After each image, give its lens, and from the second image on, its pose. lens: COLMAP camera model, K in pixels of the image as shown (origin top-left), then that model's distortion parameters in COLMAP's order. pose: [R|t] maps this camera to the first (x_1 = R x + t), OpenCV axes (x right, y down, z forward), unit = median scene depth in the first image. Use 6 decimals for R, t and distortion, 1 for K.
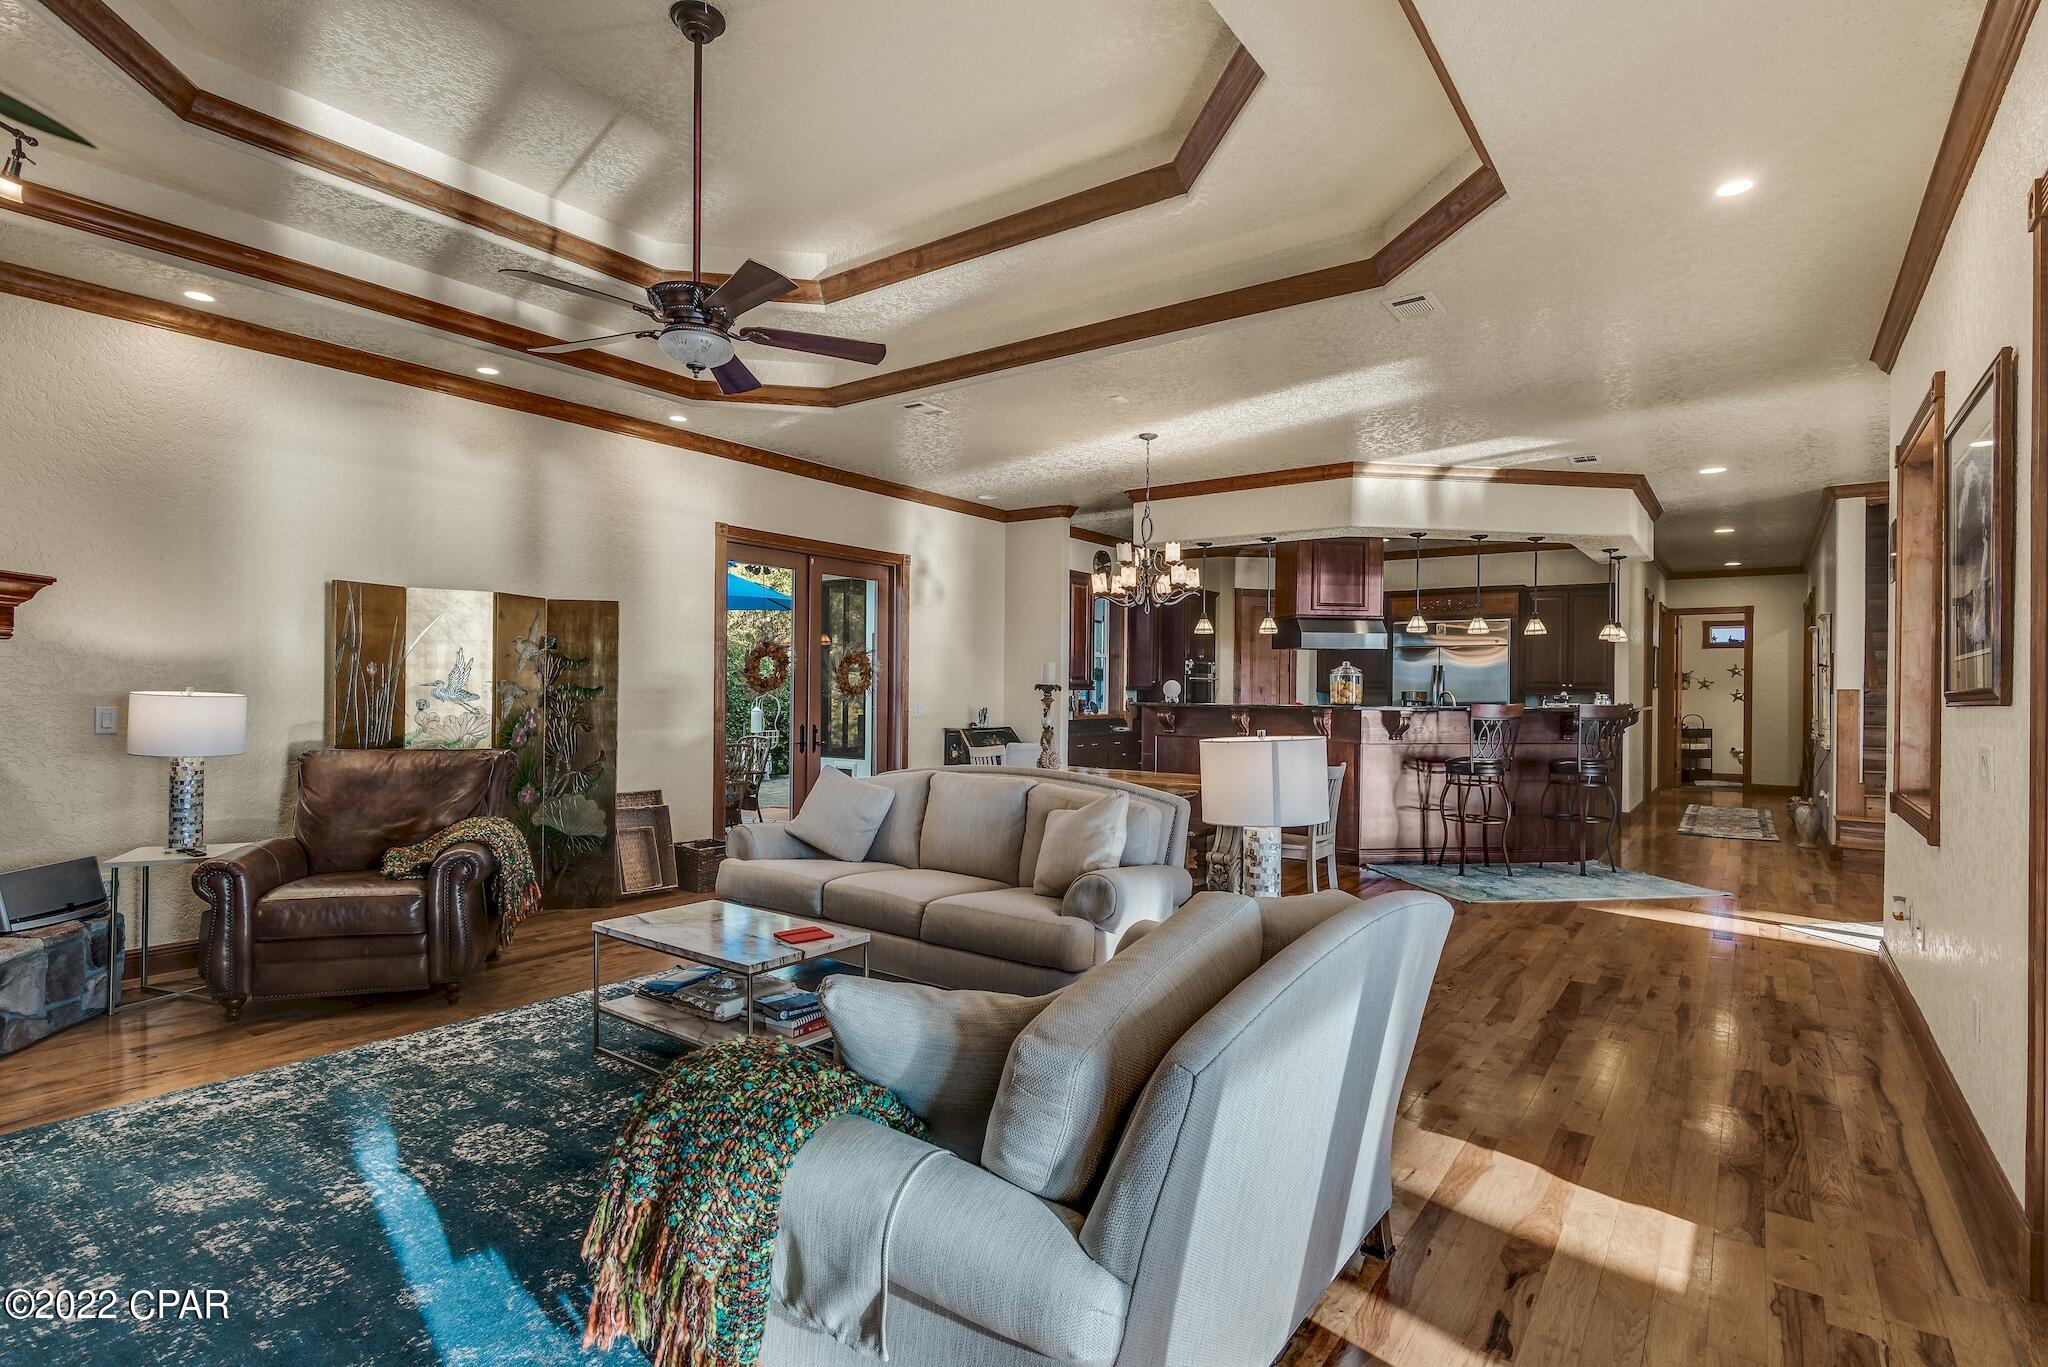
lens RADIAL K [[1013.6, 0, 1035.5], [0, 1013.6, 669.4], [0, 0, 1]] dist [0.001342, 0.000317]
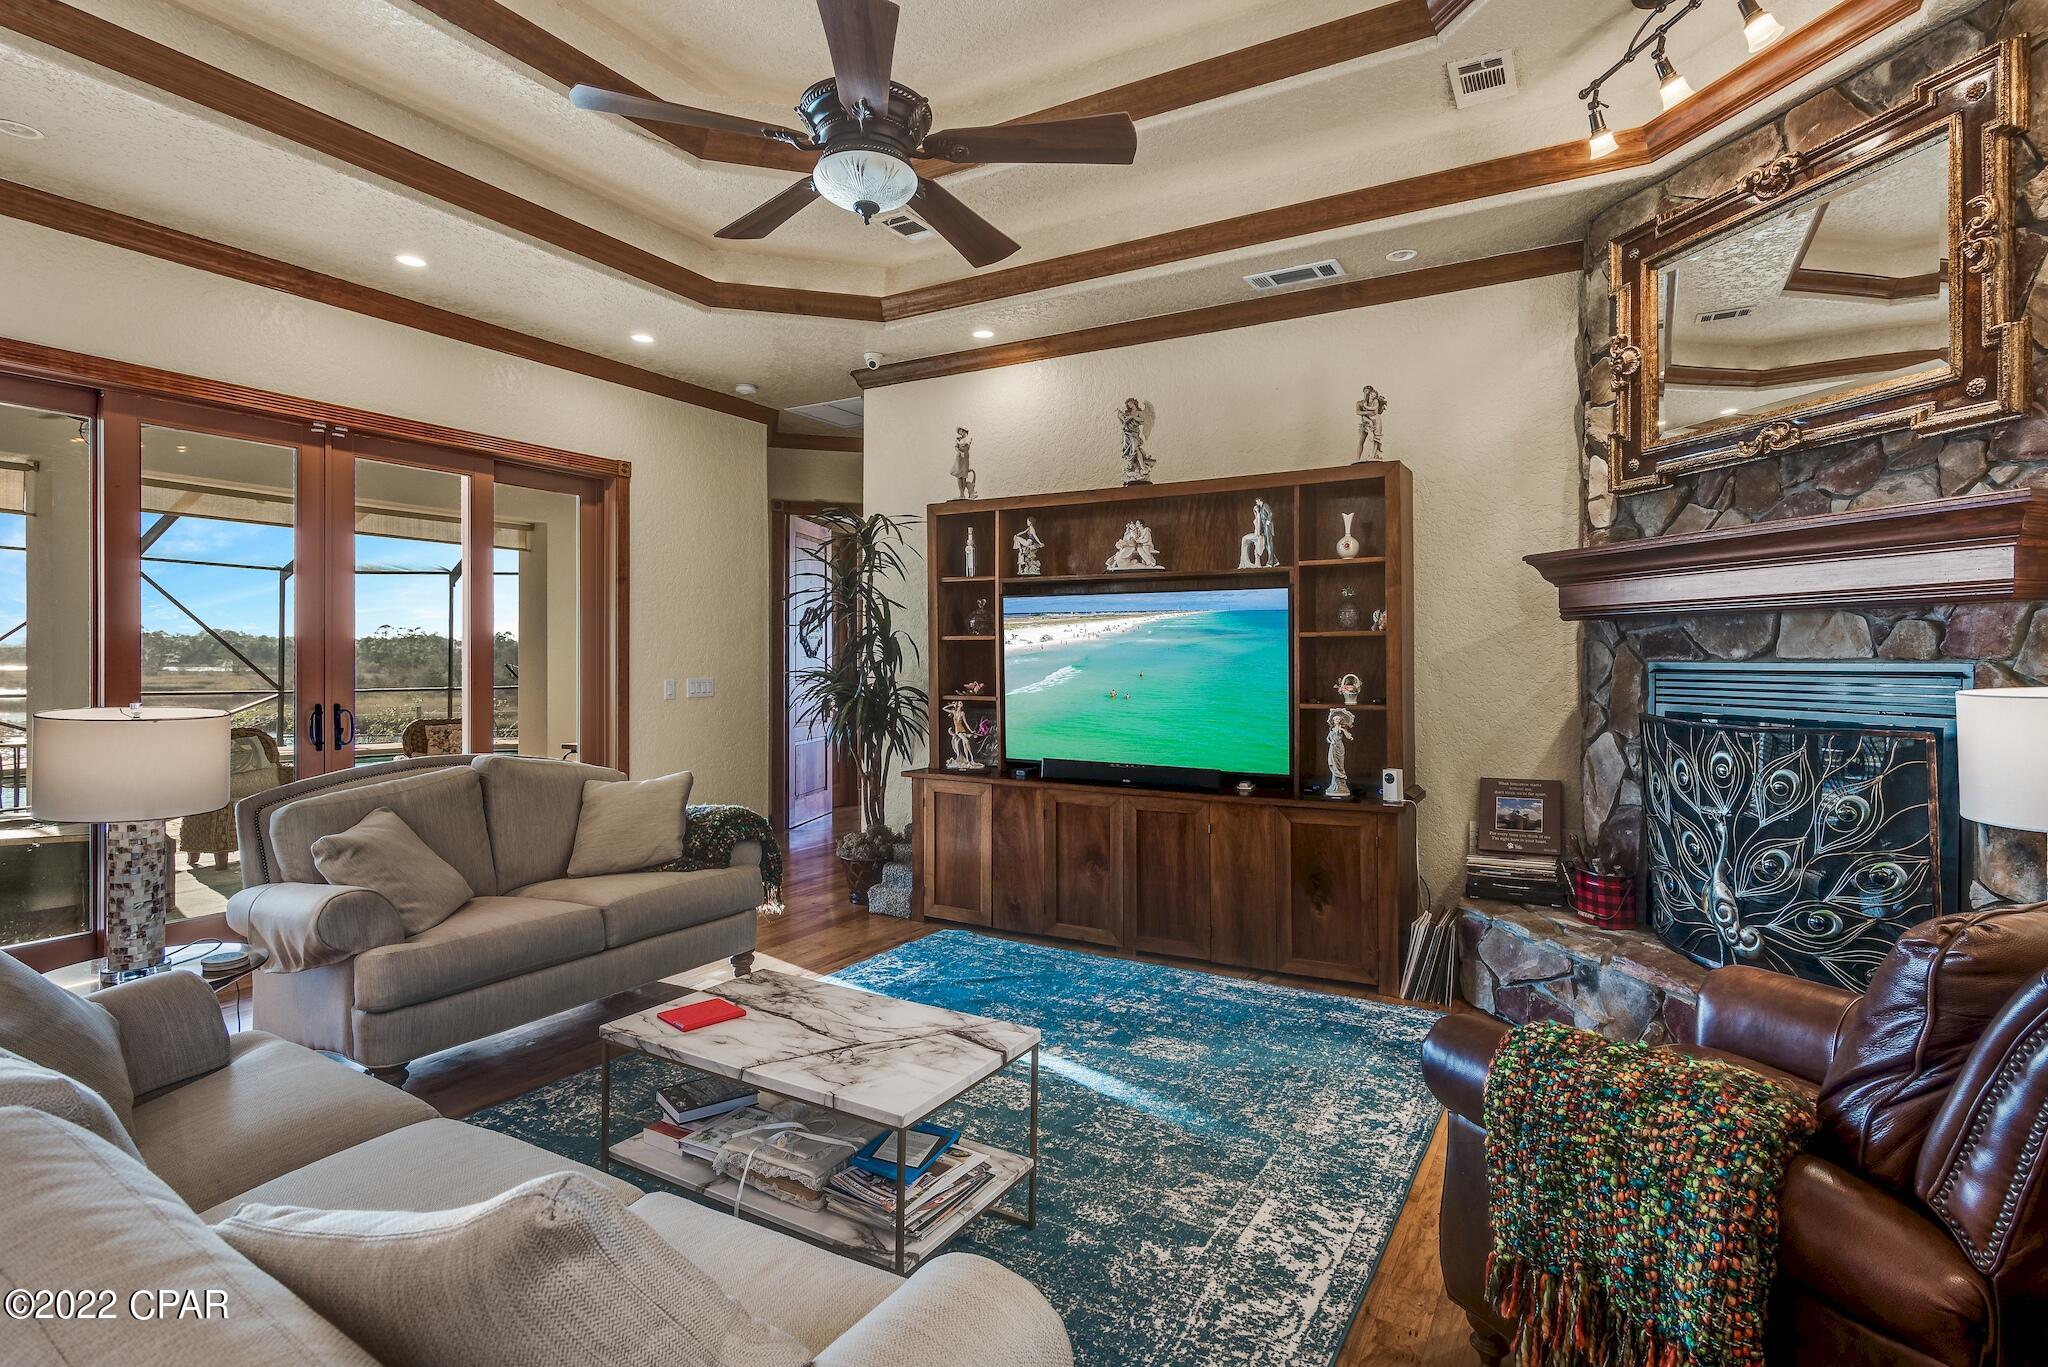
lens RADIAL K [[1013.6, 0, 1035.5], [0, 1013.6, 669.4], [0, 0, 1]] dist [0.001342, 0.000317]
pose [[-0.994953, -0.014322, -0.099315, -0.496702], [-0.013358, 0.999857, -0.010371, 0.040864], [0.099449, -0.008992, -0.995002, 2.221481]]
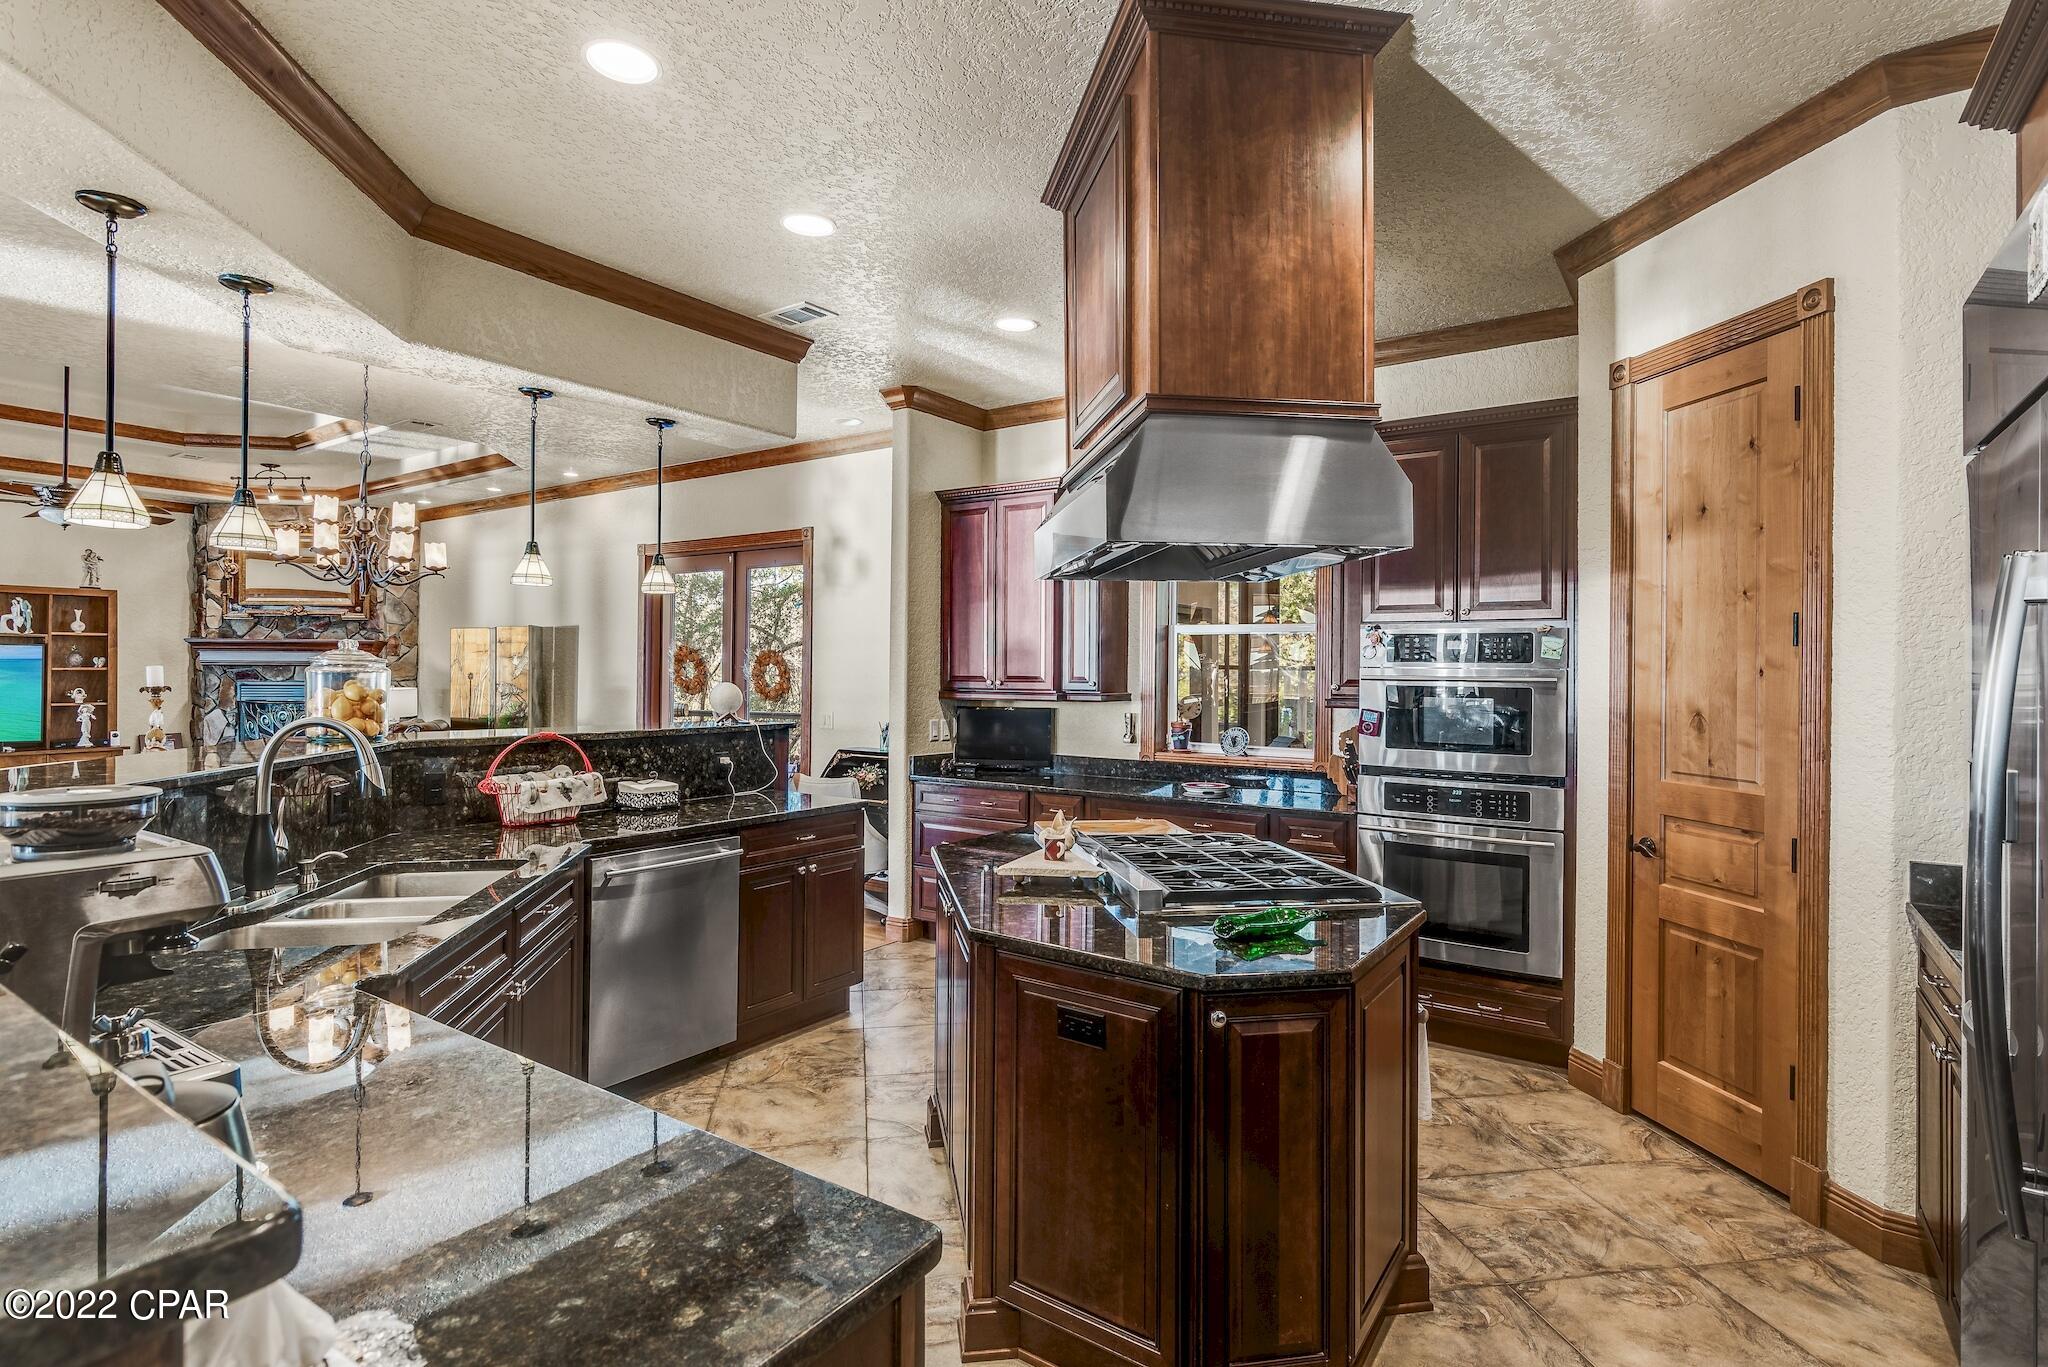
lens RADIAL K [[1013.6, 0, 1035.5], [0, 1013.6, 669.4], [0, 0, 1]] dist [0.001342, 0.000317]
pose [[0.023143, -0.013617, -0.999639, 2.186190], [0.010108, 0.999859, -0.013386, 0.038938], [0.999681, -0.009794, 0.023278, 3.683640]]
